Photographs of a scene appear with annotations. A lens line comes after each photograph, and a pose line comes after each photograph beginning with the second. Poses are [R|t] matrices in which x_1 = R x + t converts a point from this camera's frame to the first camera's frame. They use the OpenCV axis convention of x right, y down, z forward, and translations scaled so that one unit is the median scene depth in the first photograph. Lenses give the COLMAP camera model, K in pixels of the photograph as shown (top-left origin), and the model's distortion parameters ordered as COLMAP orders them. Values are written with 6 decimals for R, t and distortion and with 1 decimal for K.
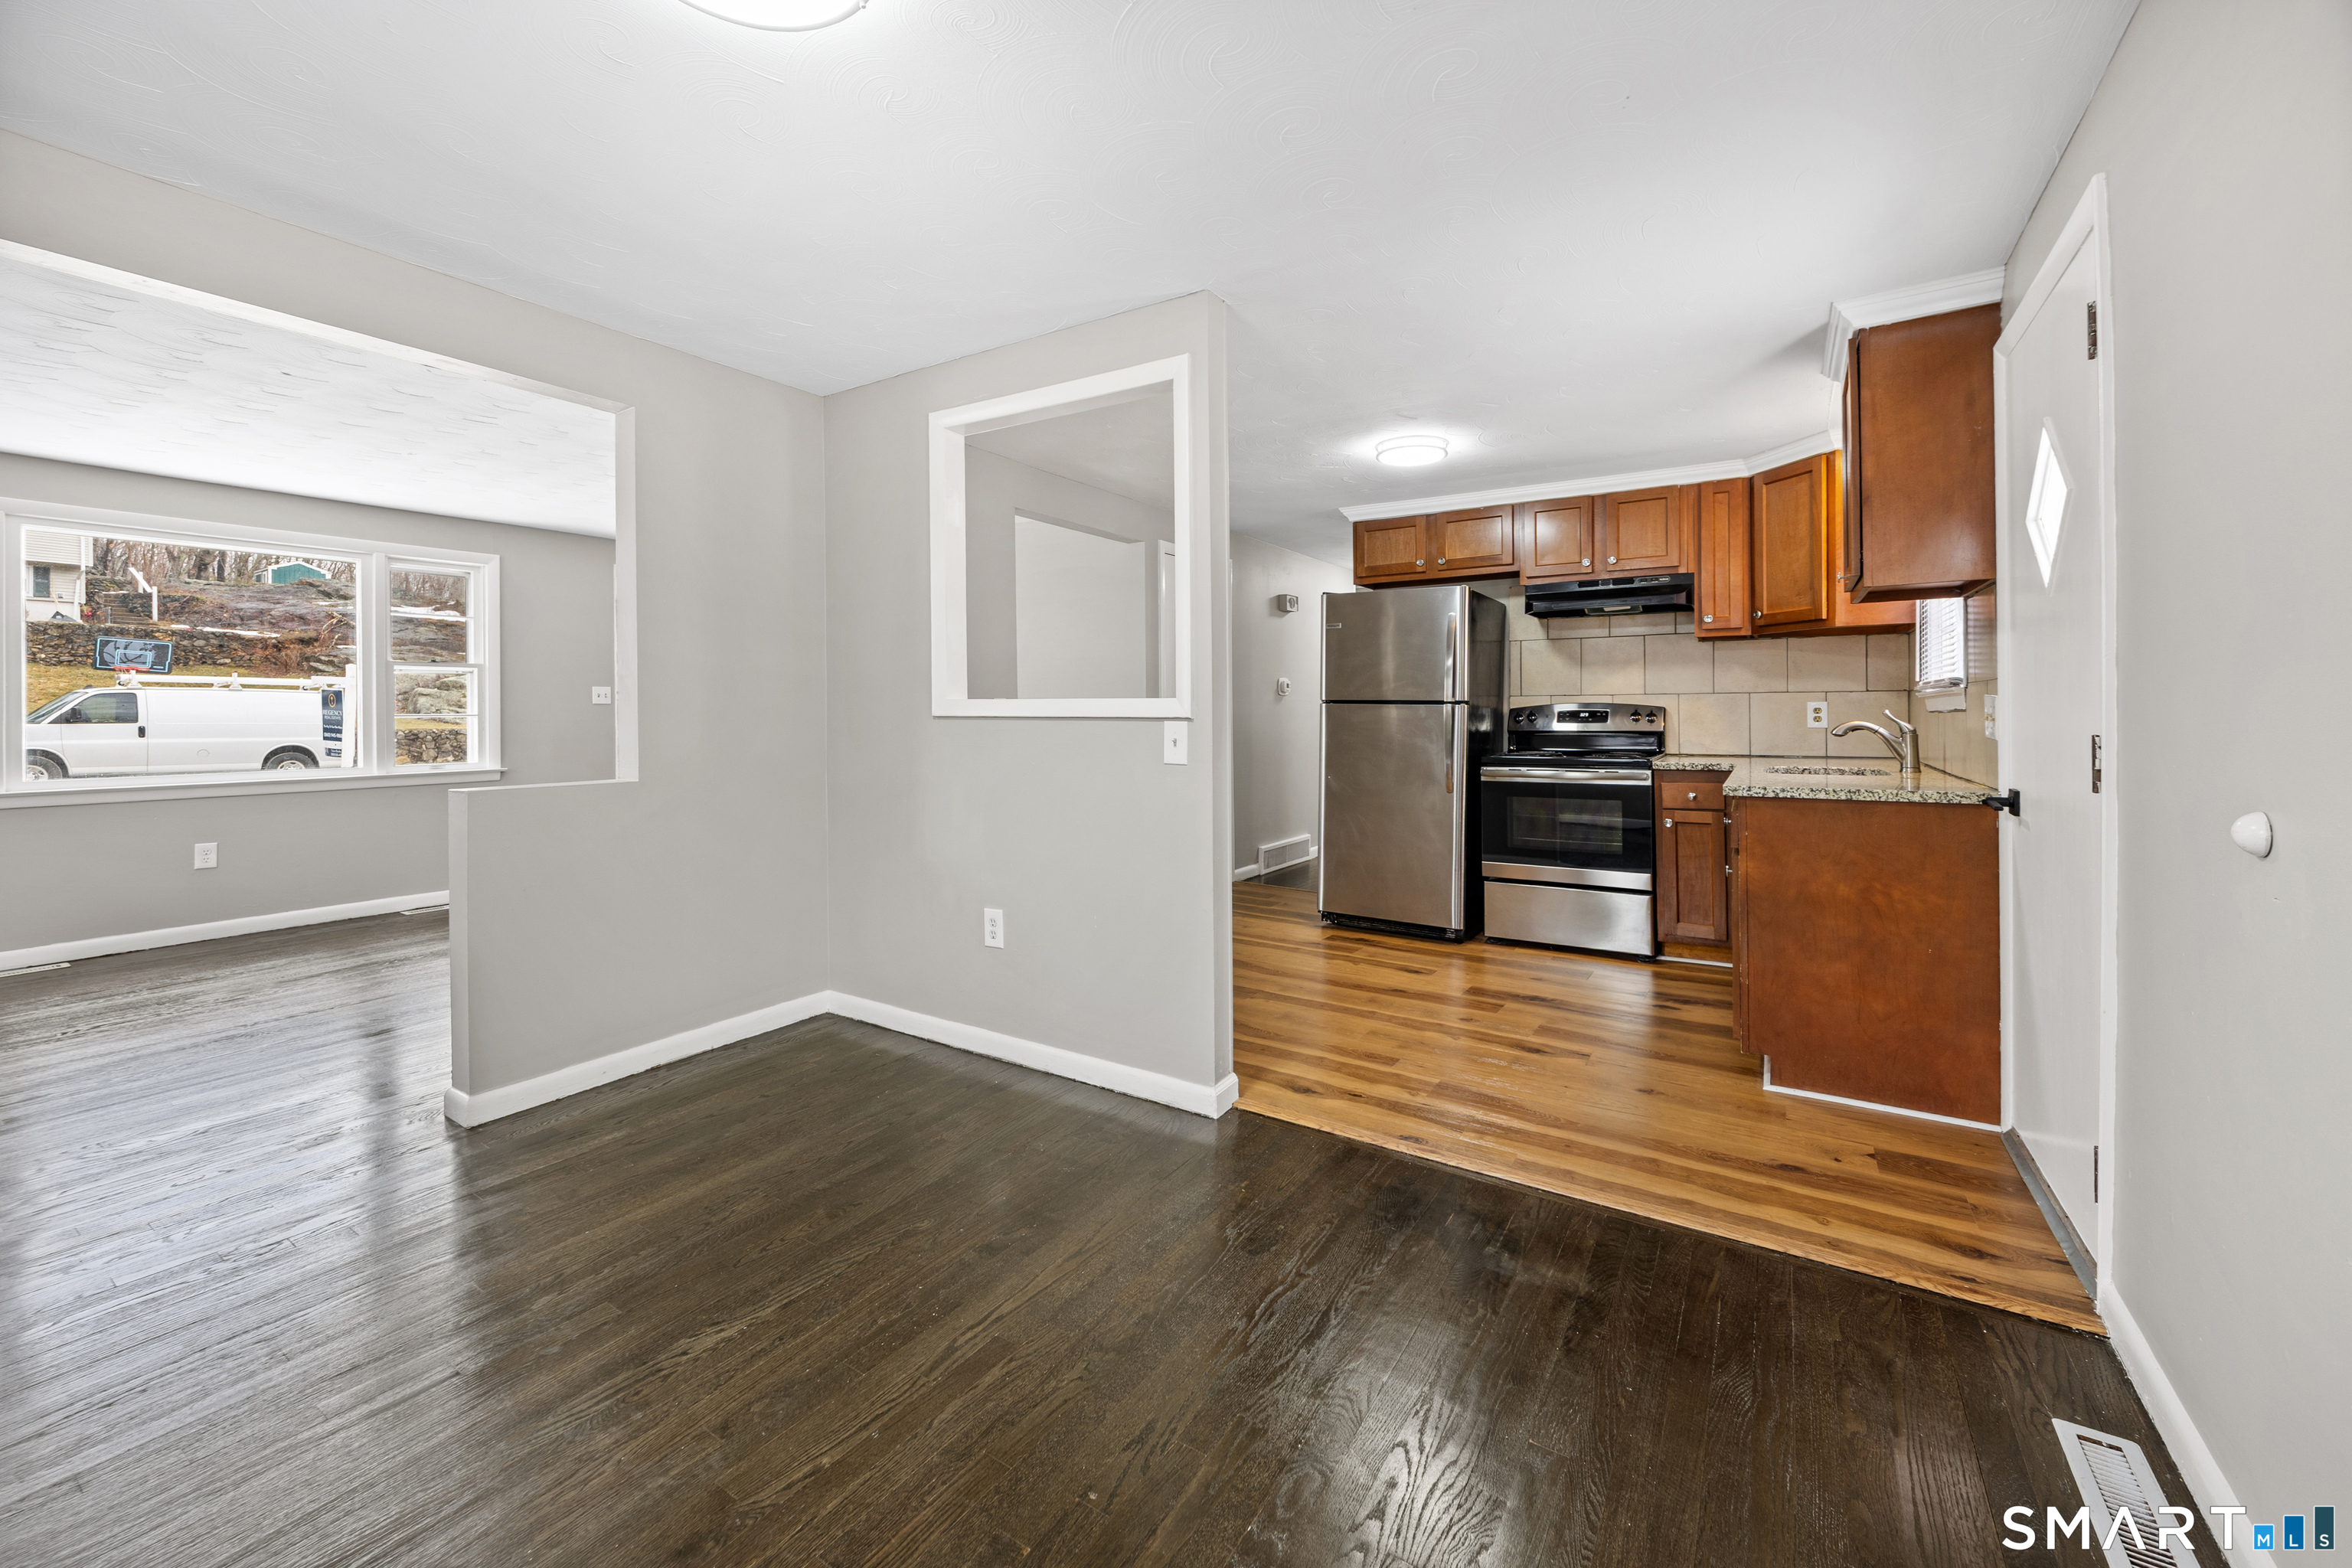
lens RADIAL K [[935.1, 0, 1177.3], [0, 935.1, 714.8], [0, 0, 1]] dist [-0.000958, -0.000092]
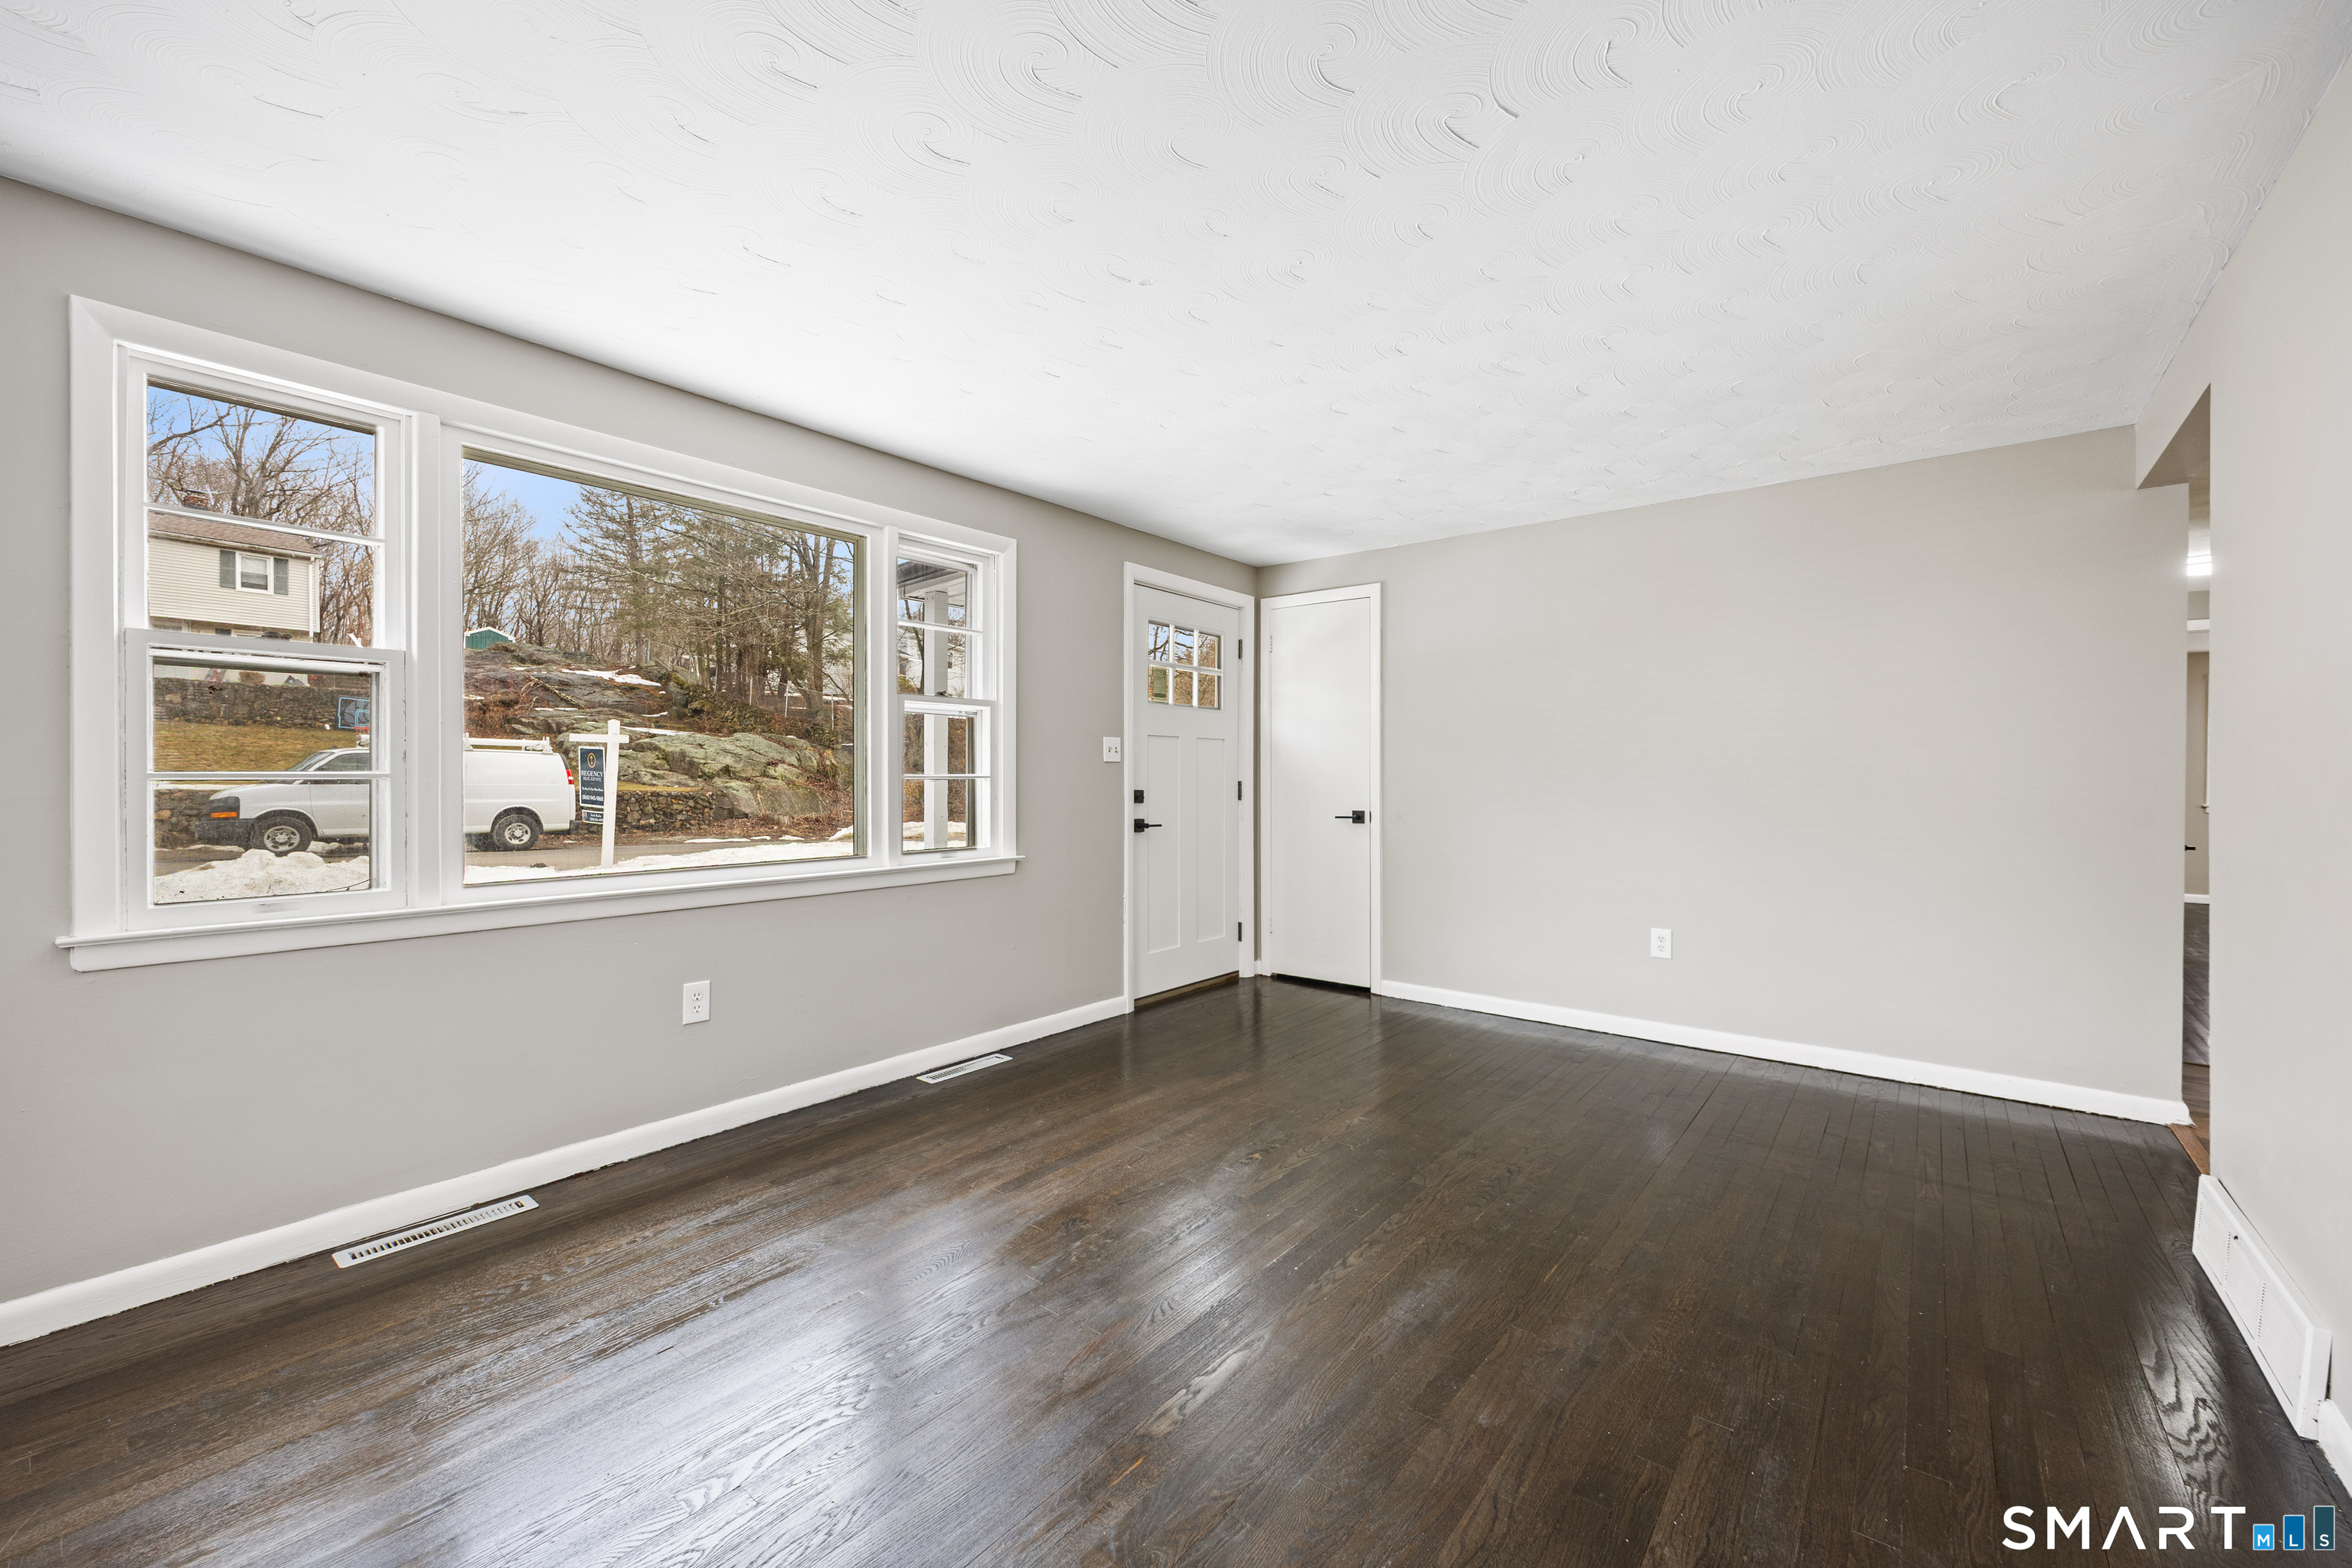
lens RADIAL K [[934.3, 0, 1176.0], [0, 934.3, 784.0], [0, 0, 1]] dist [0.001441, 0.000101]
pose [[0.994135, 0.005886, -0.107988, -0.157855], [-0.005386, 0.999973, 0.004917, 0.000356], [0.108014, -0.004306, 0.994140, 0.100874]]
